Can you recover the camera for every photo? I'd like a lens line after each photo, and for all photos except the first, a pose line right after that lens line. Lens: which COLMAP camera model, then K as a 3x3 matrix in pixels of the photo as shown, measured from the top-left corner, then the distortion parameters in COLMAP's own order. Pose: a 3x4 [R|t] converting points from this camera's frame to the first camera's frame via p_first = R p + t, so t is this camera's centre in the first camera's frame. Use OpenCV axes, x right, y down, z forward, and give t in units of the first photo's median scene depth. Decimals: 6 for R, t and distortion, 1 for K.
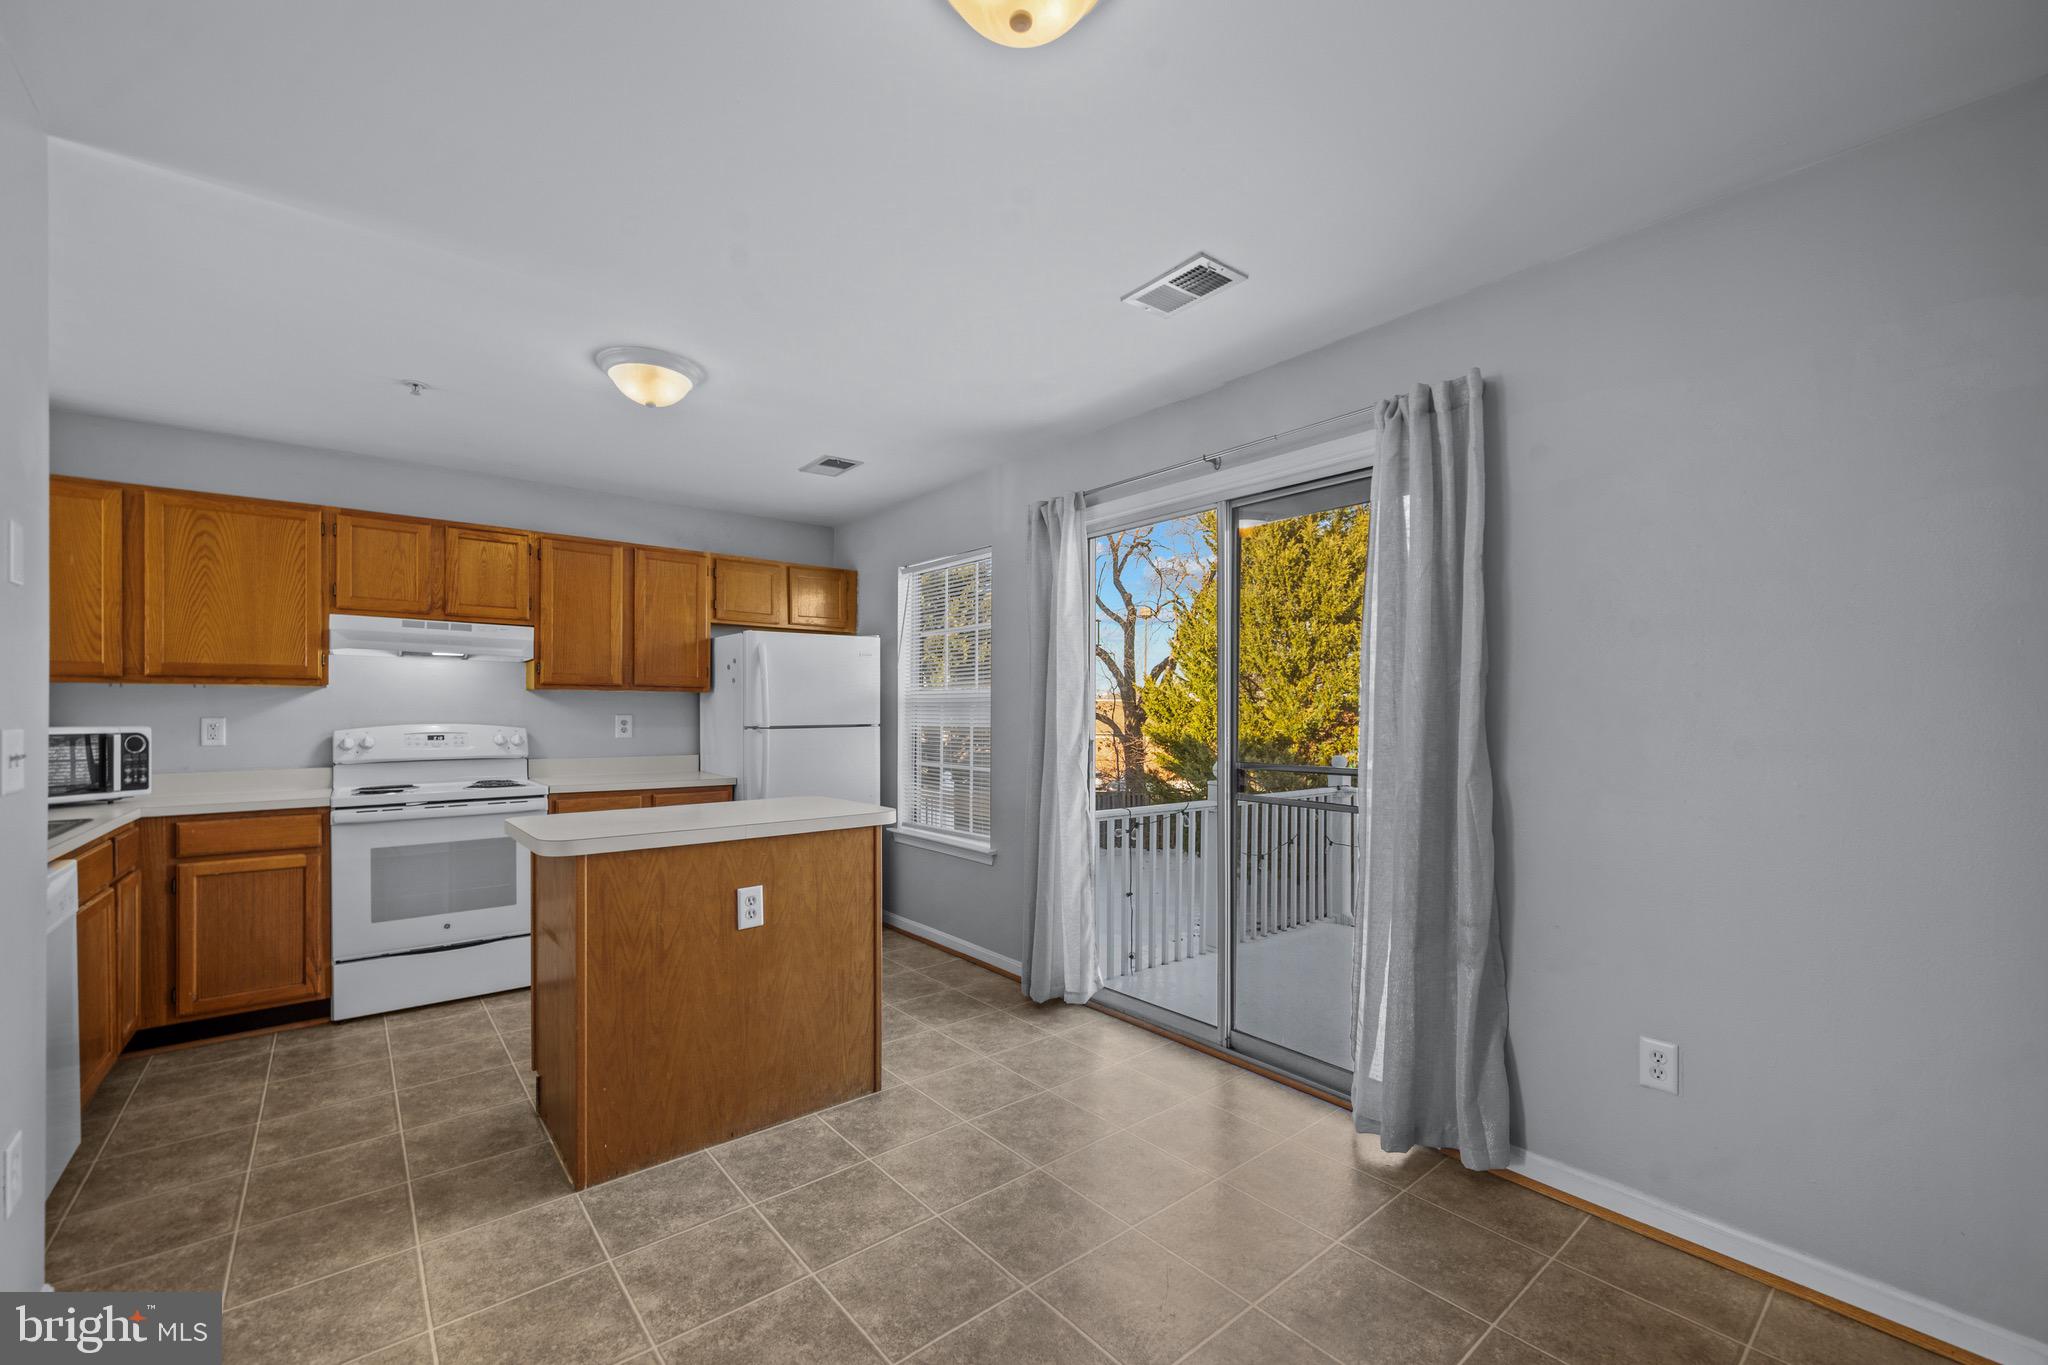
lens RADIAL K [[825.7, 0, 1019.4], [0, 825.7, 713.6], [0, 0, 1]] dist [-0.000058, -0.000156]
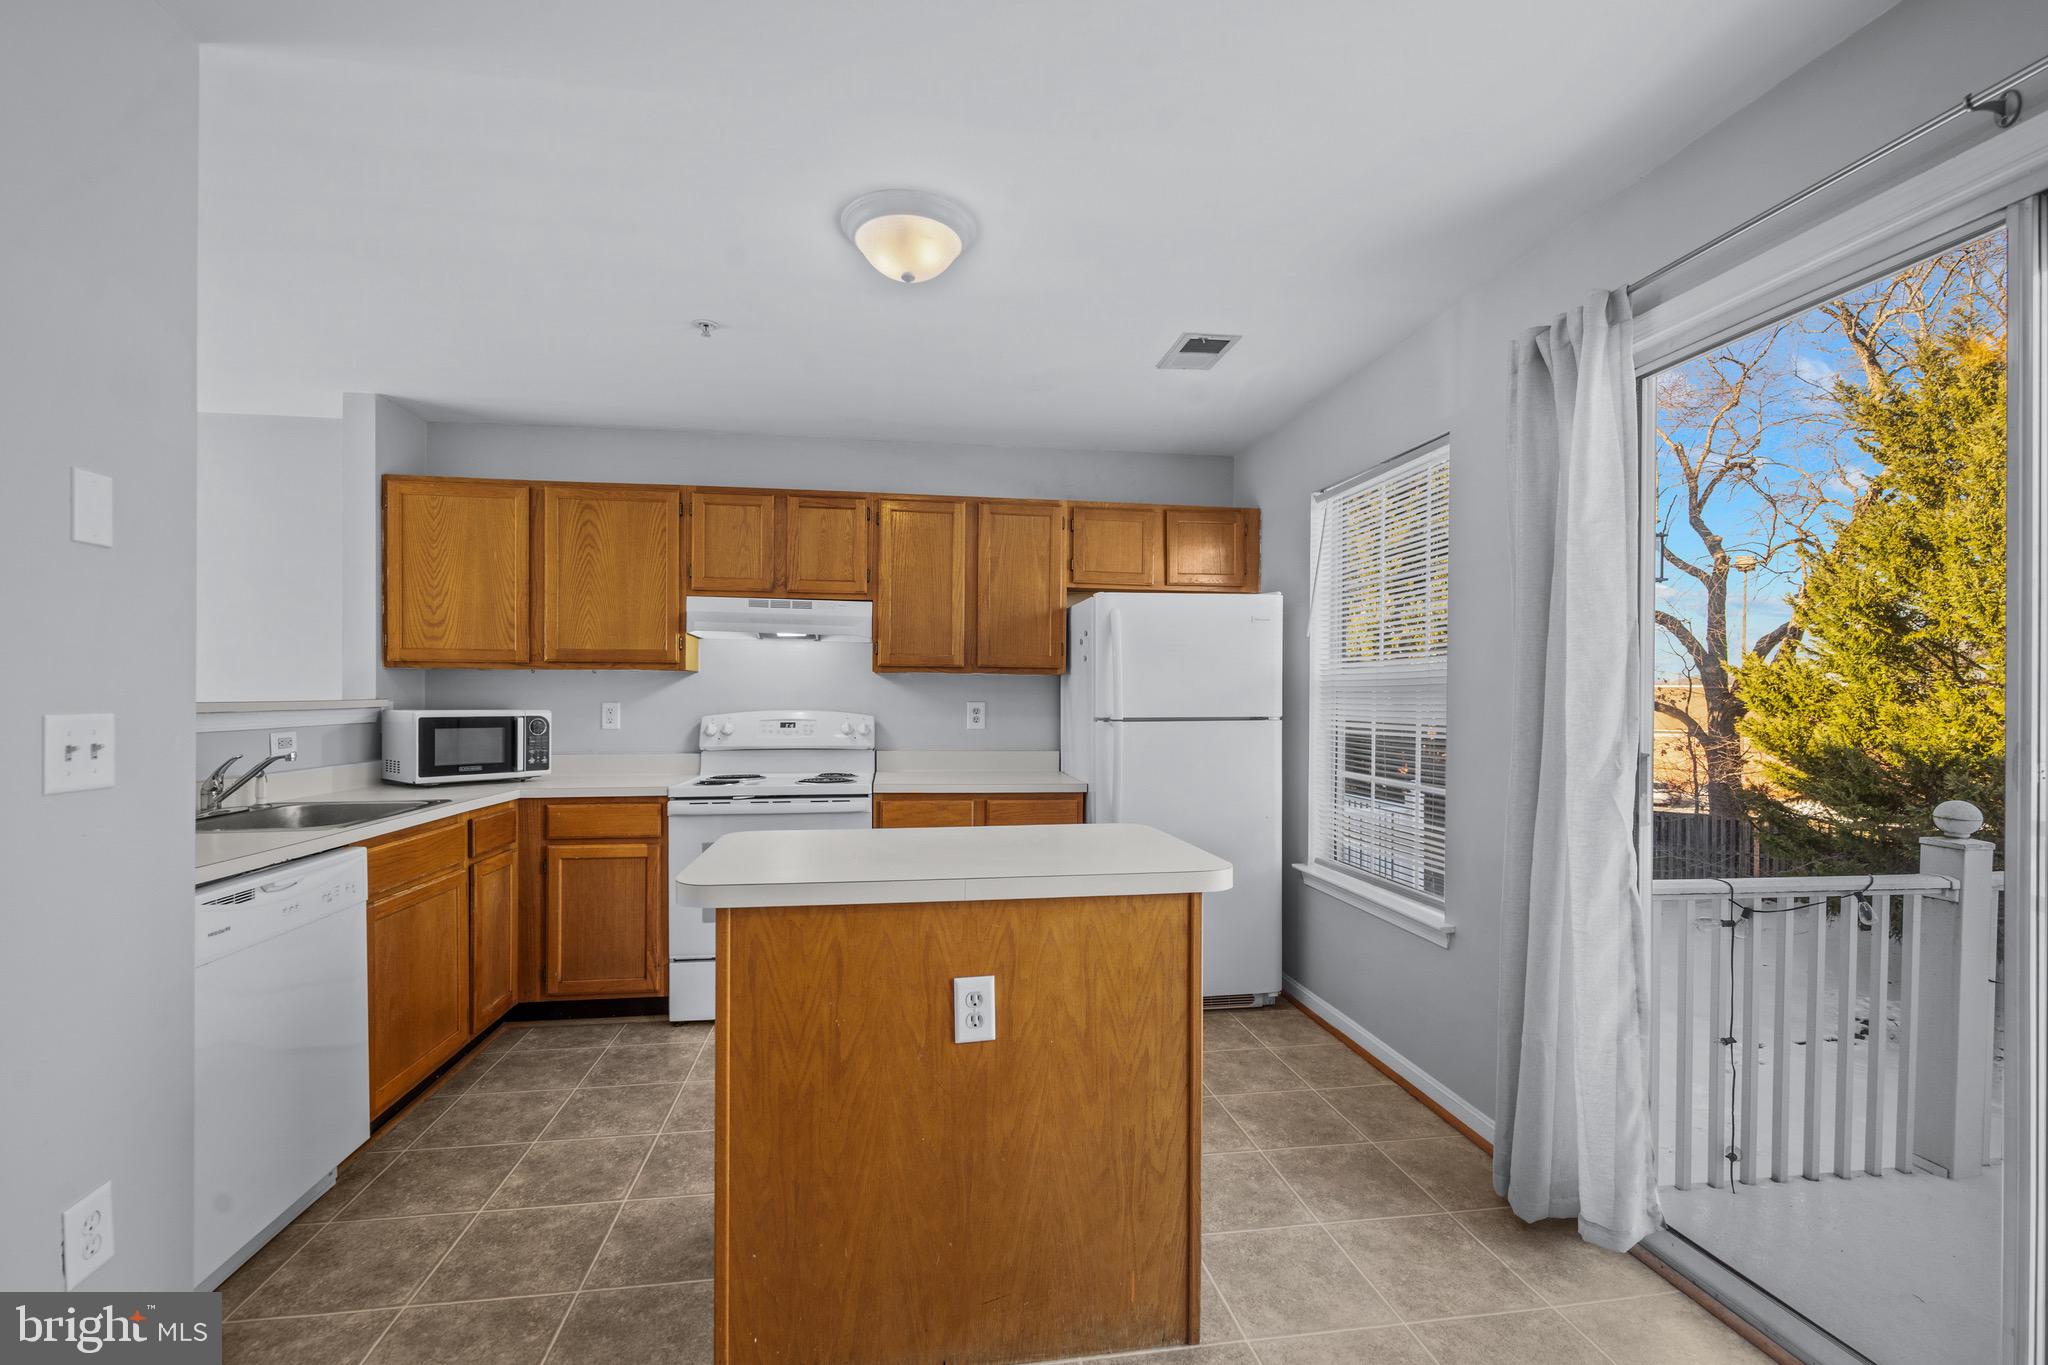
lens RADIAL K [[884.1, 0, 1017.6], [0, 884.1, 701.3], [0, 0, 1]] dist [-0.002589, -0.000569]
pose [[0.860099, 0.005259, -0.510100, 0.031530], [-0.005458, 0.999984, 0.001106, -0.000395], [0.510098, 0.001833, 0.860114, 0.315462]]
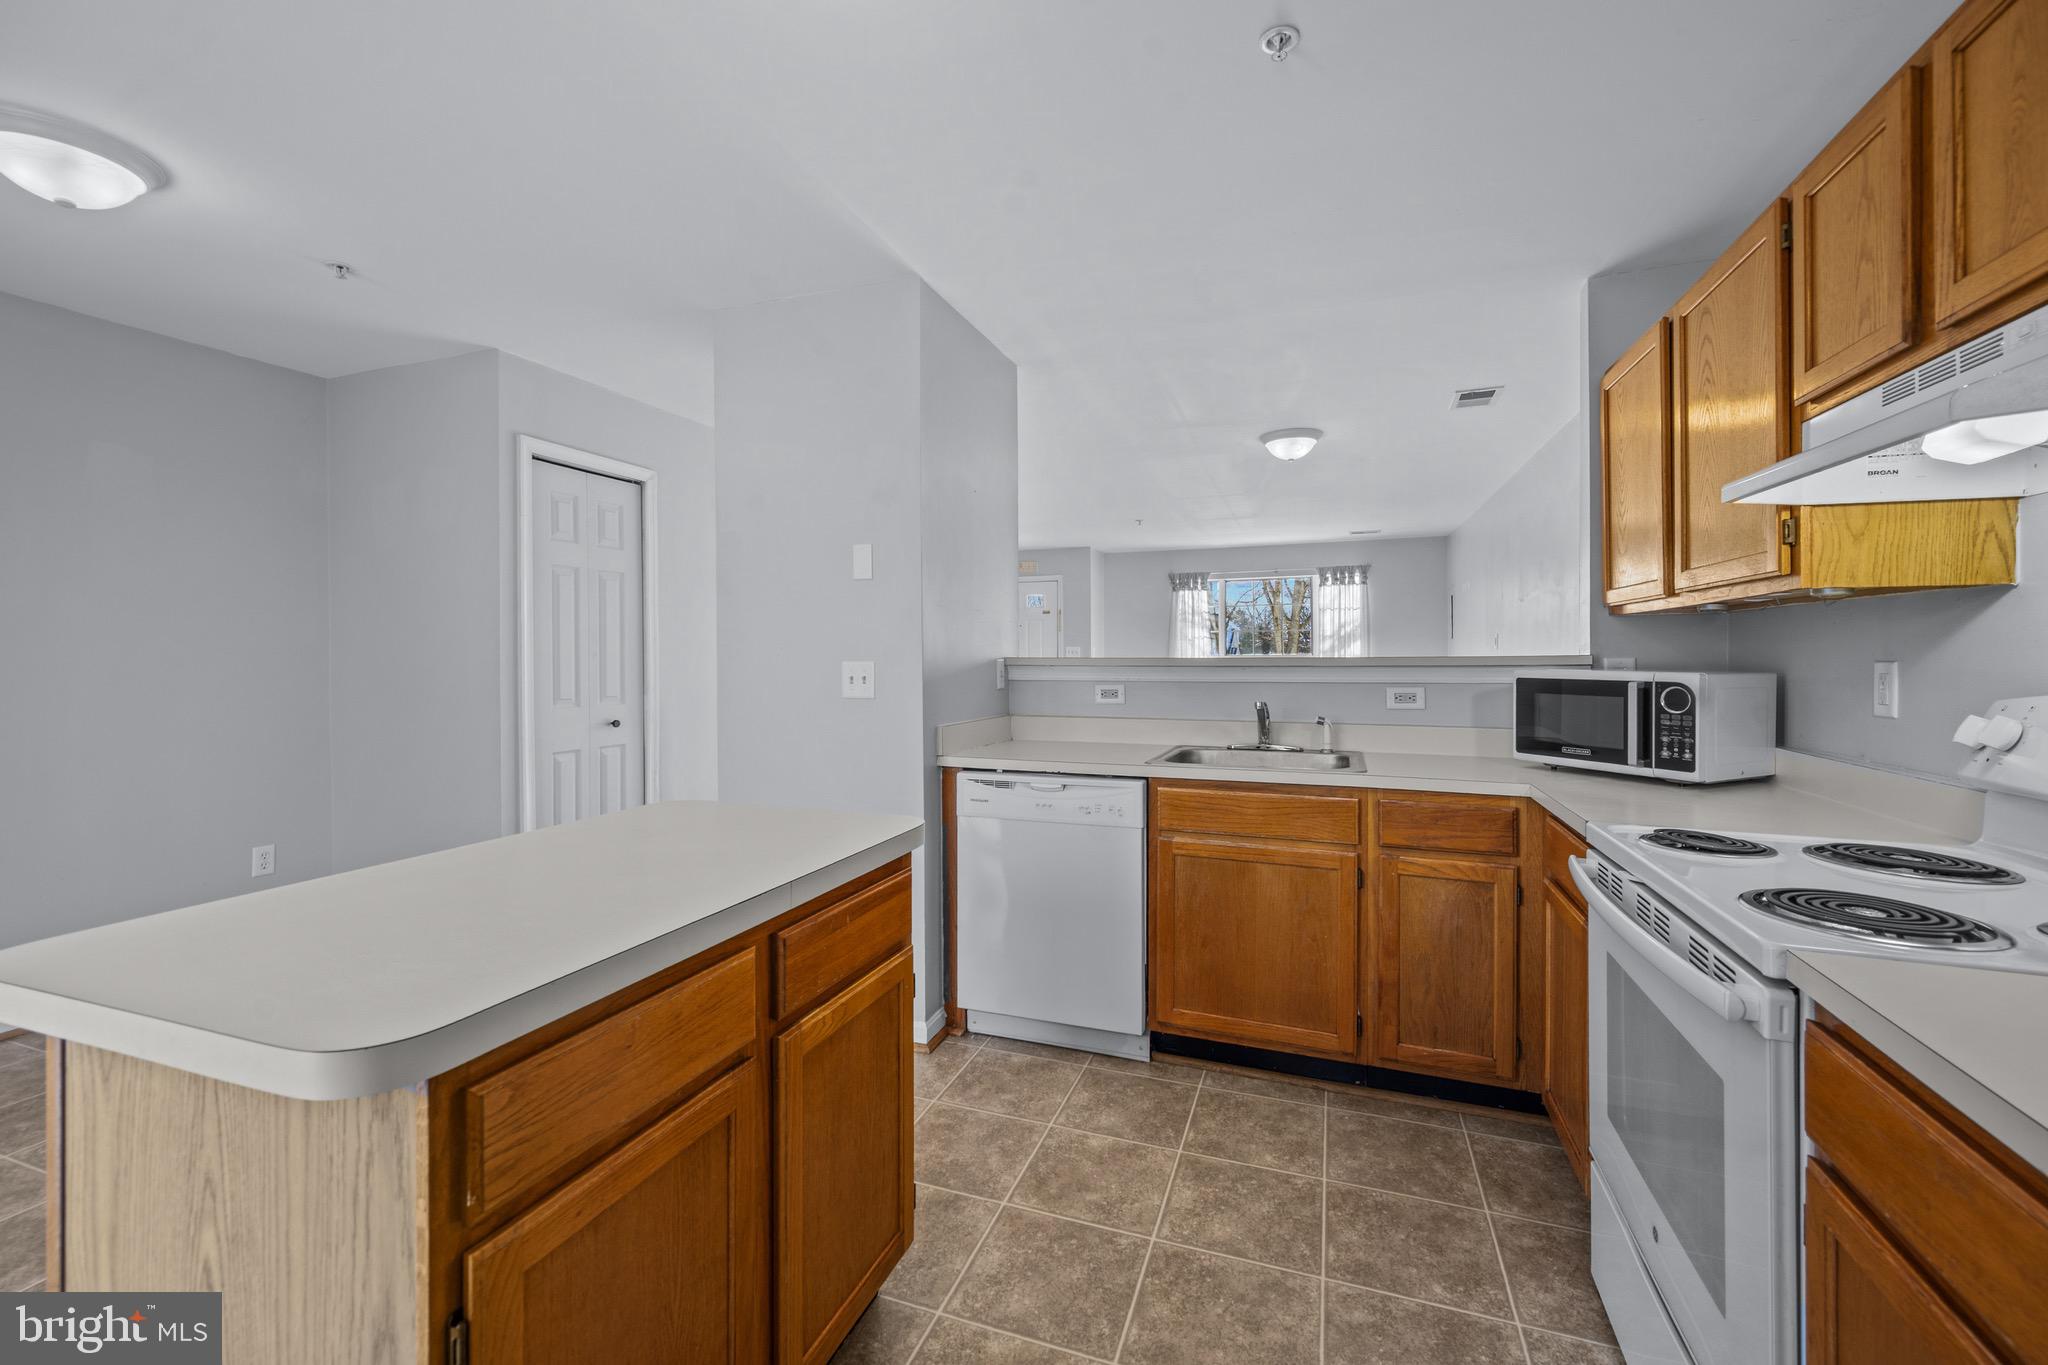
lens RADIAL K [[839.5, 0, 1032.2], [0, 839.5, 653.6], [0, 0, 1]] dist [-0.000296, -0.000067]
pose [[-0.859205, 0.002059, -0.511627, -0.272430], [0.000530, 0.999995, 0.003134, -0.001771], [0.511631, 0.002421, -0.859202, 1.214123]]
